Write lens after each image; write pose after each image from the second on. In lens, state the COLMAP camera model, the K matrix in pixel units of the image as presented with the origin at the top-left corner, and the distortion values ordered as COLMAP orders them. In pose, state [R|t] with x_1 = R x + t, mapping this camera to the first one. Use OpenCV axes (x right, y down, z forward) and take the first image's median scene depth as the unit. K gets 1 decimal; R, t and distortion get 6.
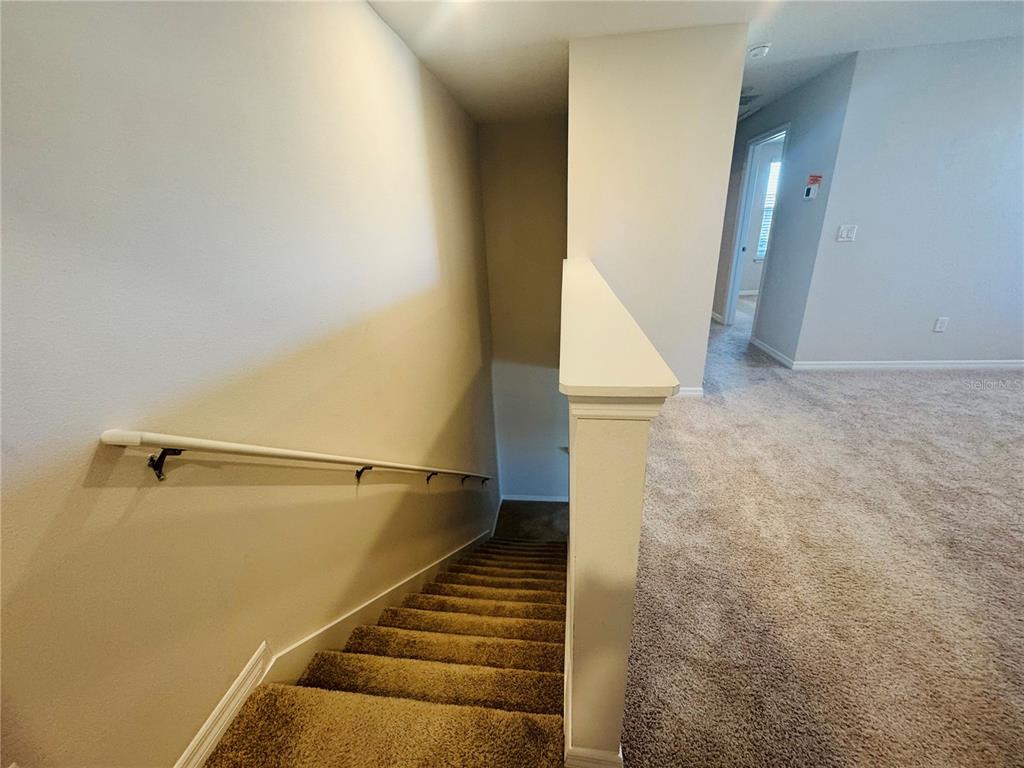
lens RADIAL K [[411.1, 0, 512.7], [0, 411.1, 382.7], [0, 0, 1]] dist [0.000703, -0.000289]
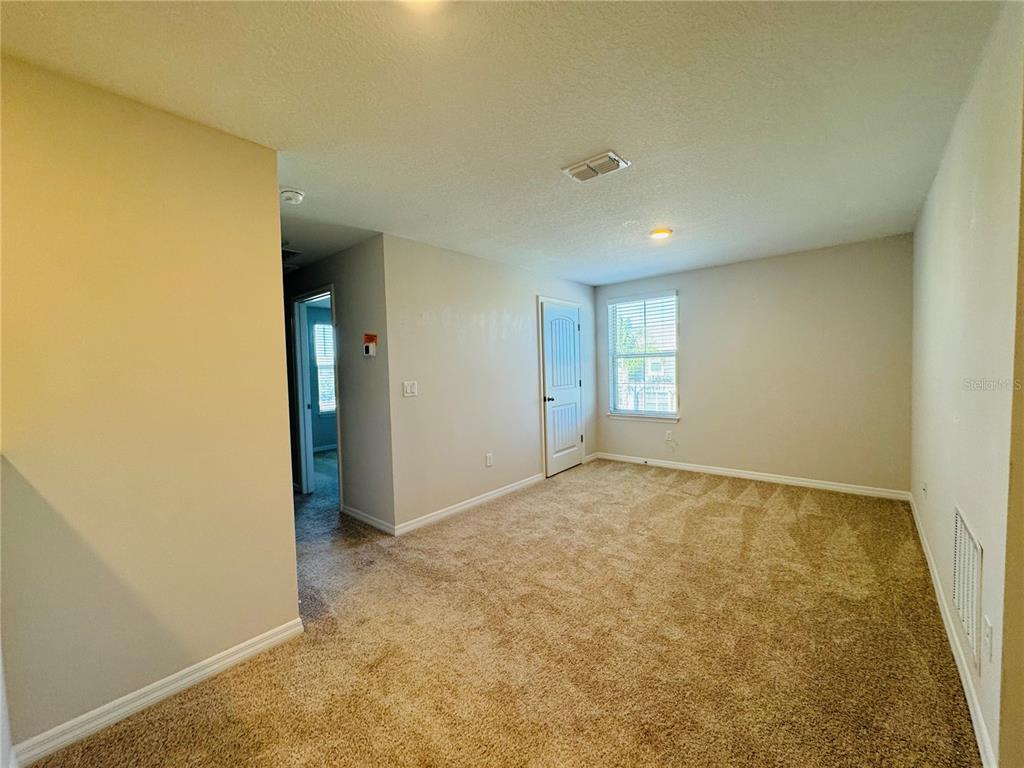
lens RADIAL K [[411.1, 0, 512.5], [0, 411.1, 383.5], [0, 0, 1]] dist [0.000703, -0.000289]
pose [[0.563256, -0.005627, 0.826263, 0.114229], [0.296859, 0.934590, -0.196001, -0.101261], [-0.771114, 0.355682, 0.528084, 0.263498]]
